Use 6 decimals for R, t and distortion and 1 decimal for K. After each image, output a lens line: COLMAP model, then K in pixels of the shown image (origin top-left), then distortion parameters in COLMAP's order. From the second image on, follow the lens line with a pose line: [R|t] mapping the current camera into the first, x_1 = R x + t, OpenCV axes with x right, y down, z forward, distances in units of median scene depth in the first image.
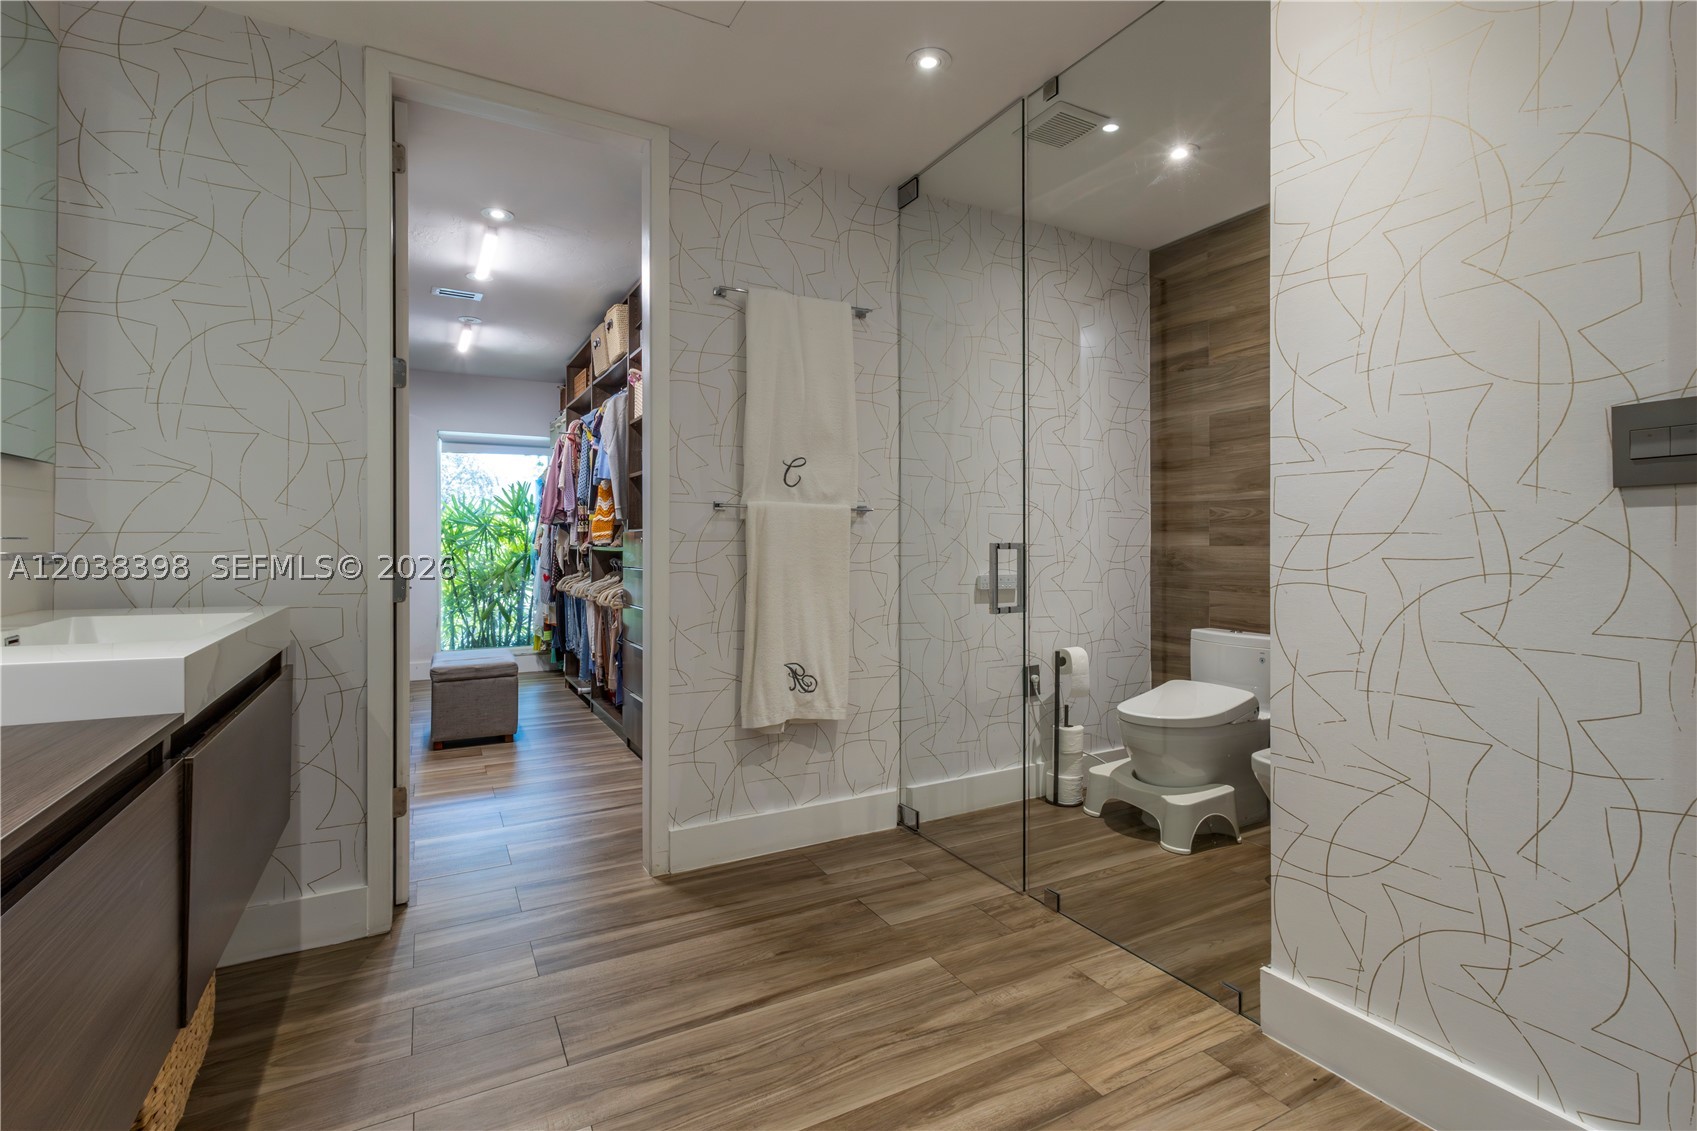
lens RADIAL K [[784.9, 0, 855.0], [0, 784.9, 541.9], [0, 0, 1]] dist [0.002222, 0.000055]
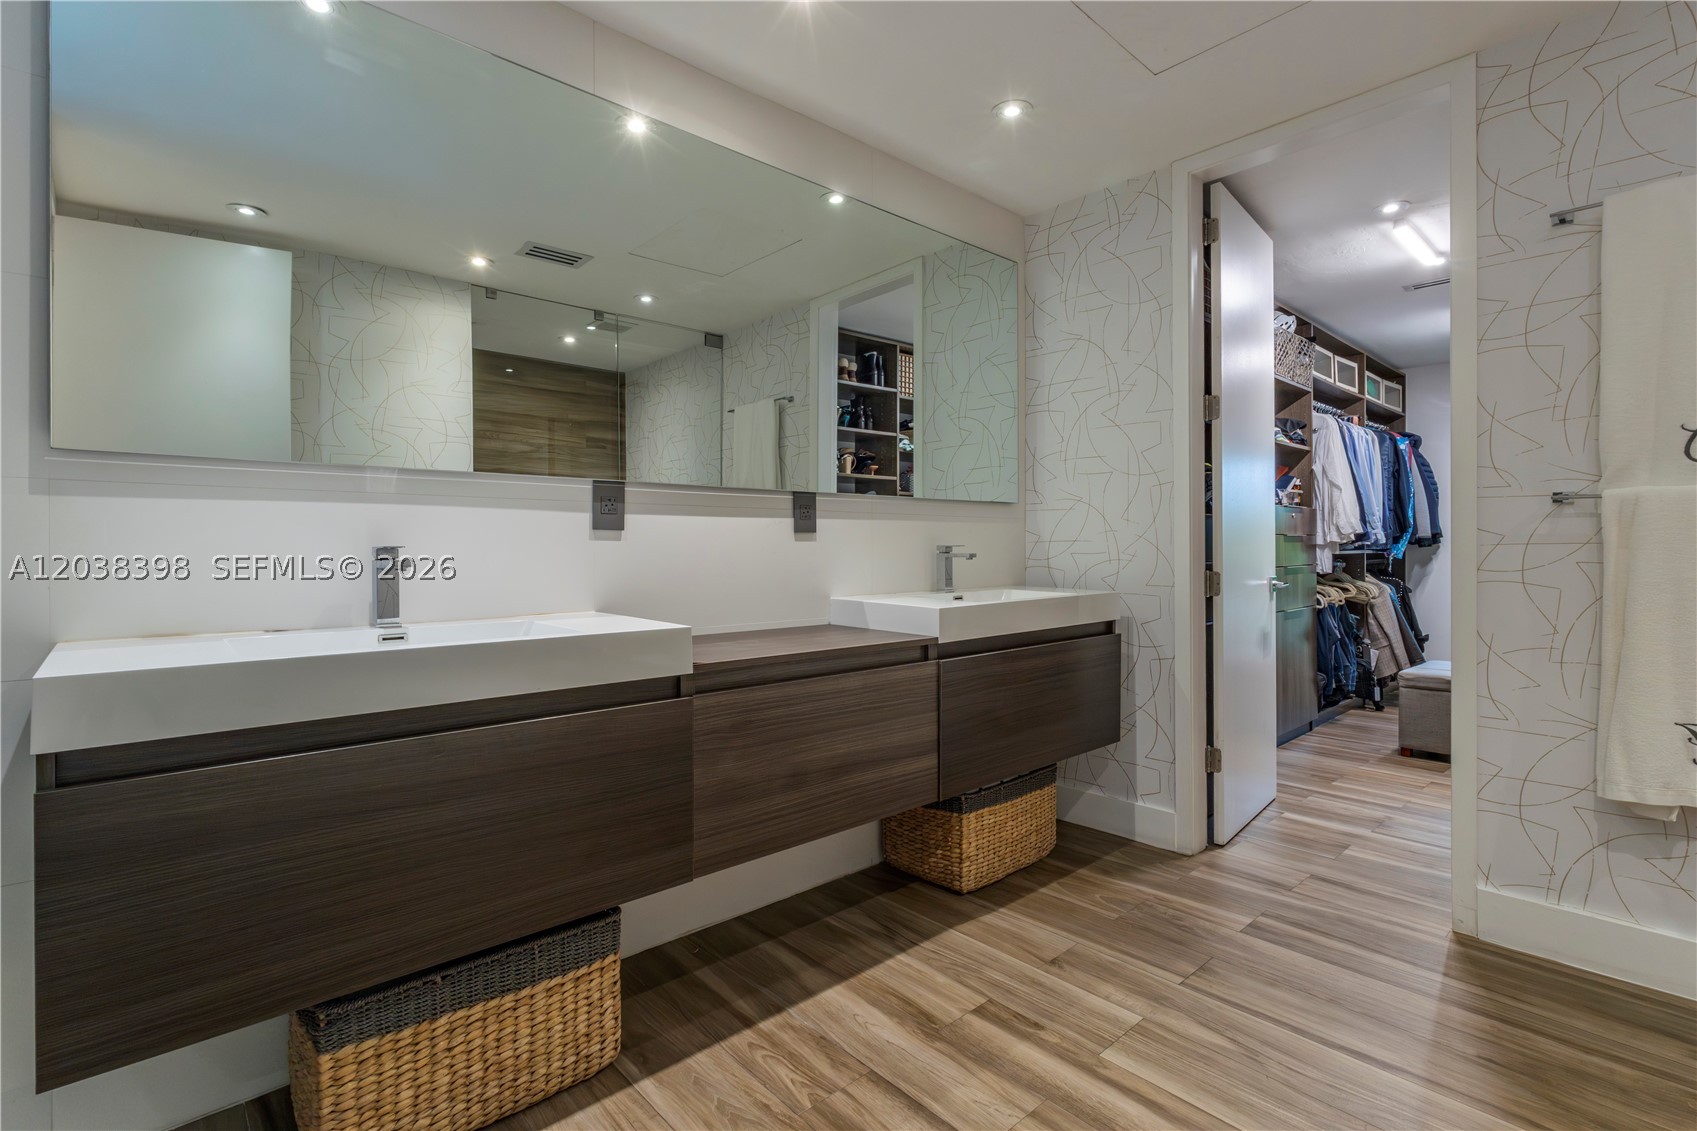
lens RADIAL K [[784.9, 0, 850.0], [0, 784.9, 550.7], [0, 0, 1]] dist [0.002222, 0.000055]
pose [[0.241497, 0.002305, -0.970399, 0.468506], [0.005287, 0.999979, 0.003691, -0.000805], [0.970387, -0.006022, 0.241480, 0.159674]]
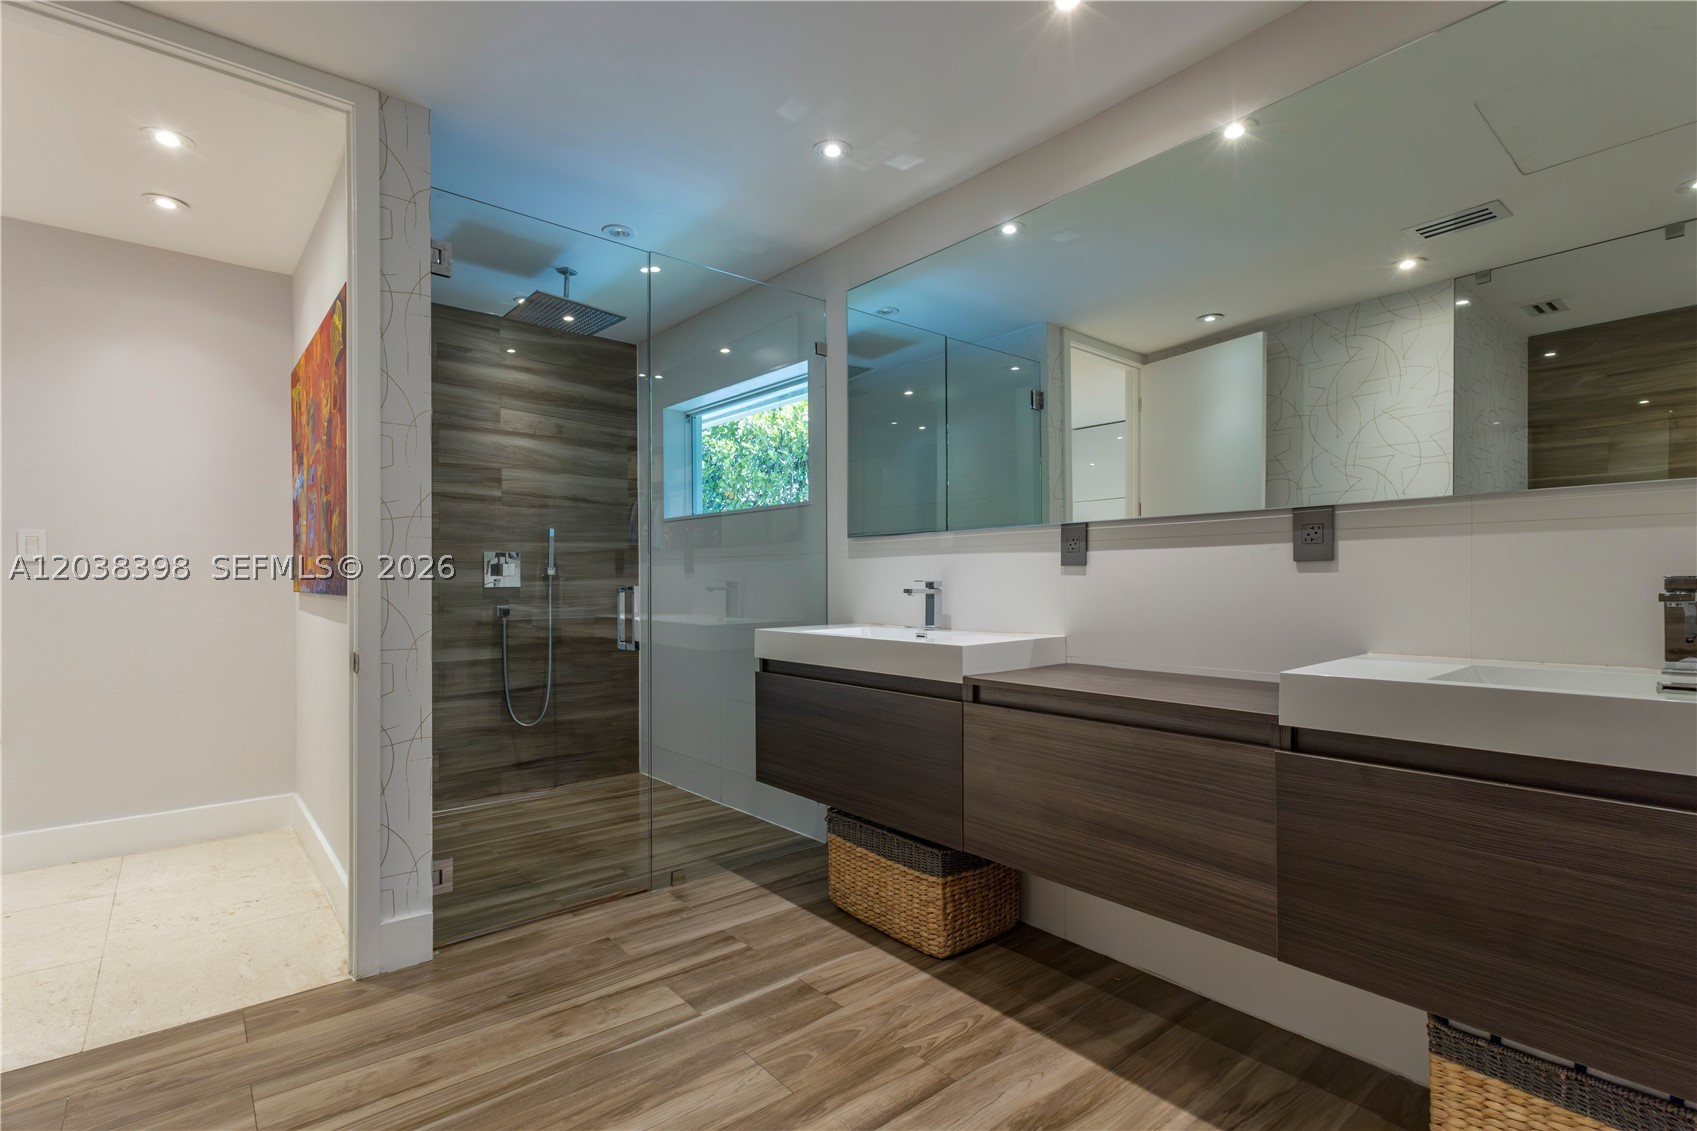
lens RADIAL K [[784.9, 0, 842.0], [0, 784.9, 577.0], [0, 0, 1]] dist [0.002222, 0.000055]
pose [[-0.978398, 0.001587, -0.206722, 0.061817], [0.003549, 0.999952, -0.009118, 0.000084], [0.206698, -0.009654, -0.978357, 1.021014]]
